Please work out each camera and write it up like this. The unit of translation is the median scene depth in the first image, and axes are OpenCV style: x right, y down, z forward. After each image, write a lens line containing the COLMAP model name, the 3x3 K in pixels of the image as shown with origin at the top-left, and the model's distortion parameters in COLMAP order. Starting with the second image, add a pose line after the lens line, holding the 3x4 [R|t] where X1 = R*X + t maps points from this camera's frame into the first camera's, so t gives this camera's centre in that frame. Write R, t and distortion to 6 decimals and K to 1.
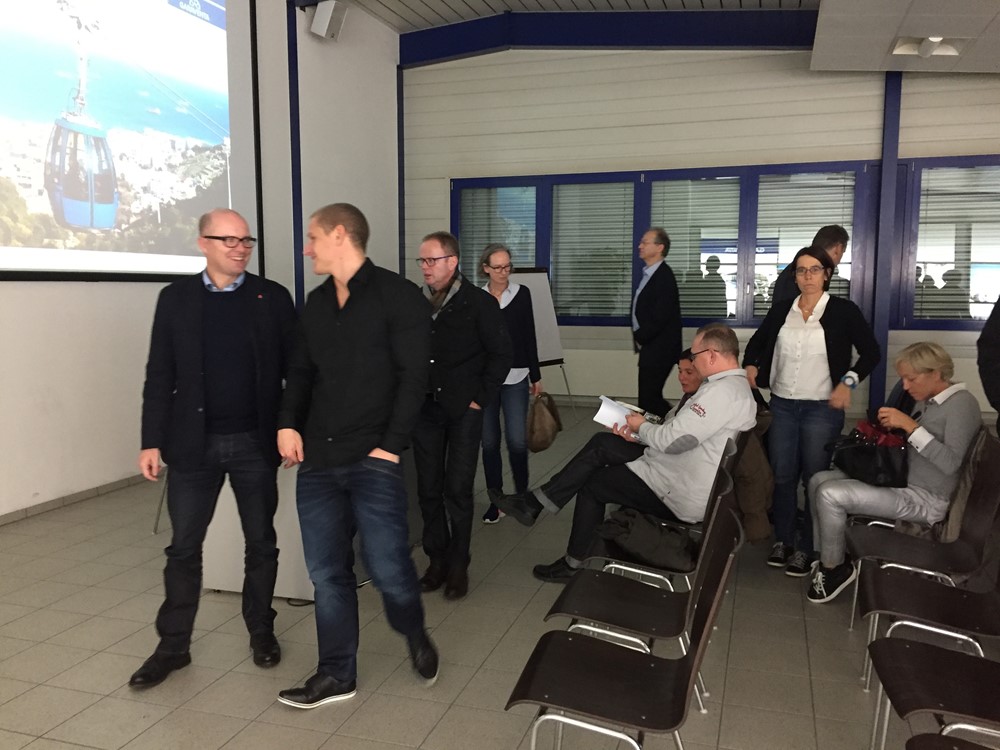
lens RADIAL K [[855.9, 0, 497.3], [0, 855.9, 370.5], [0, 0, 1]] dist [0.065468, -0.071635]
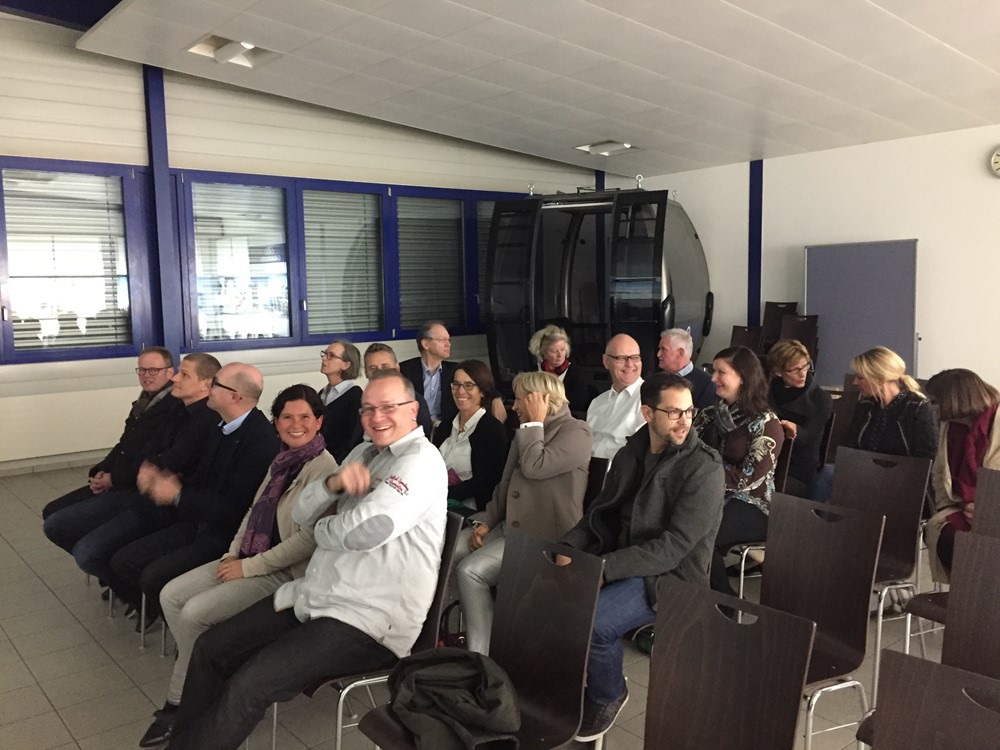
lens RADIAL K [[855.9, 0, 505.9], [0, 855.9, 368.0], [0, 0, 1]] dist [0.065468, -0.071635]
pose [[0.540492, -0.088270, 0.836706, -0.169849], [0.102839, 0.993955, 0.038428, -0.044721], [-0.835040, 0.065276, 0.546303, 0.294496]]
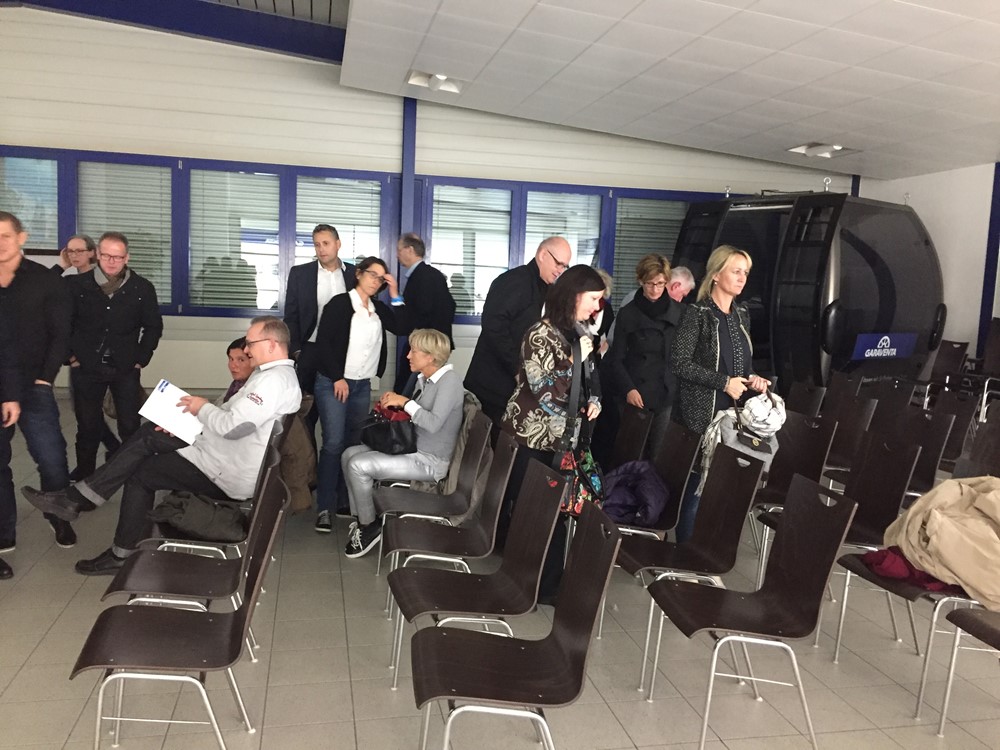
lens RADIAL K [[855.9, 0, 503.9], [0, 855.9, 369.5], [0, 0, 1]] dist [0.065468, -0.071635]
pose [[0.863610, -0.016072, 0.503905, -0.019927], [0.010036, 0.999842, 0.014692, -0.000535], [-0.504061, -0.007631, 0.863634, -0.063084]]
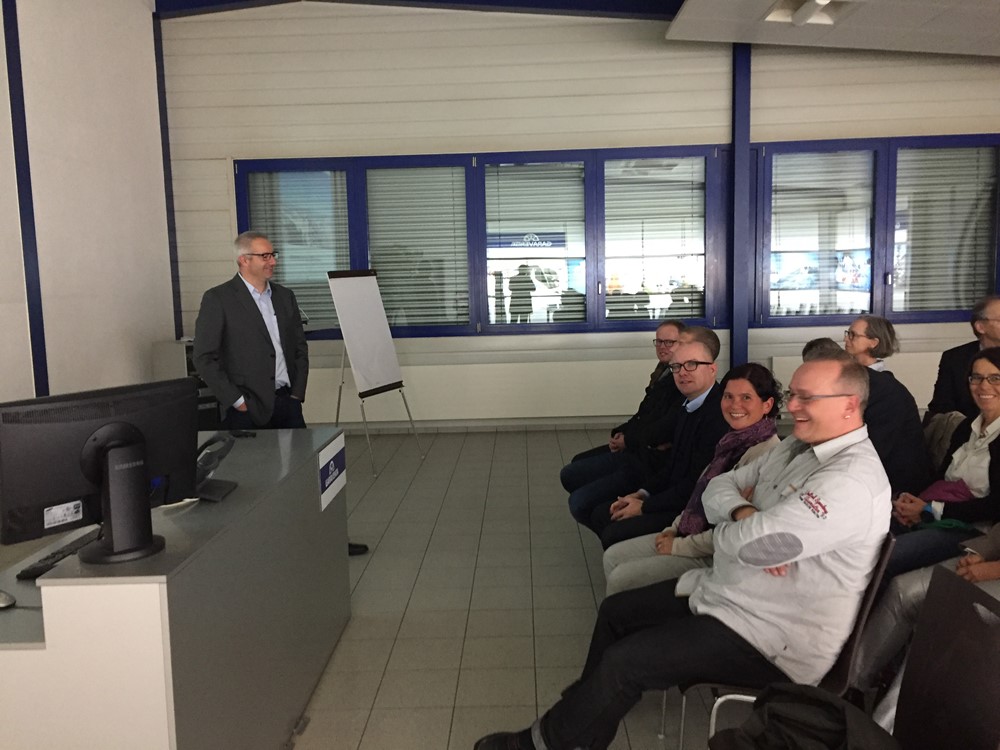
lens RADIAL K [[855.9, 0, 497.3], [0, 855.9, 371.8], [0, 0, 1]] dist [0.065468, -0.071635]
pose [[0.959499, -0.057549, 0.275772, -0.082790], [0.055989, 0.998340, 0.013535, -0.038909], [-0.276093, 0.002454, 0.961128, 0.260341]]
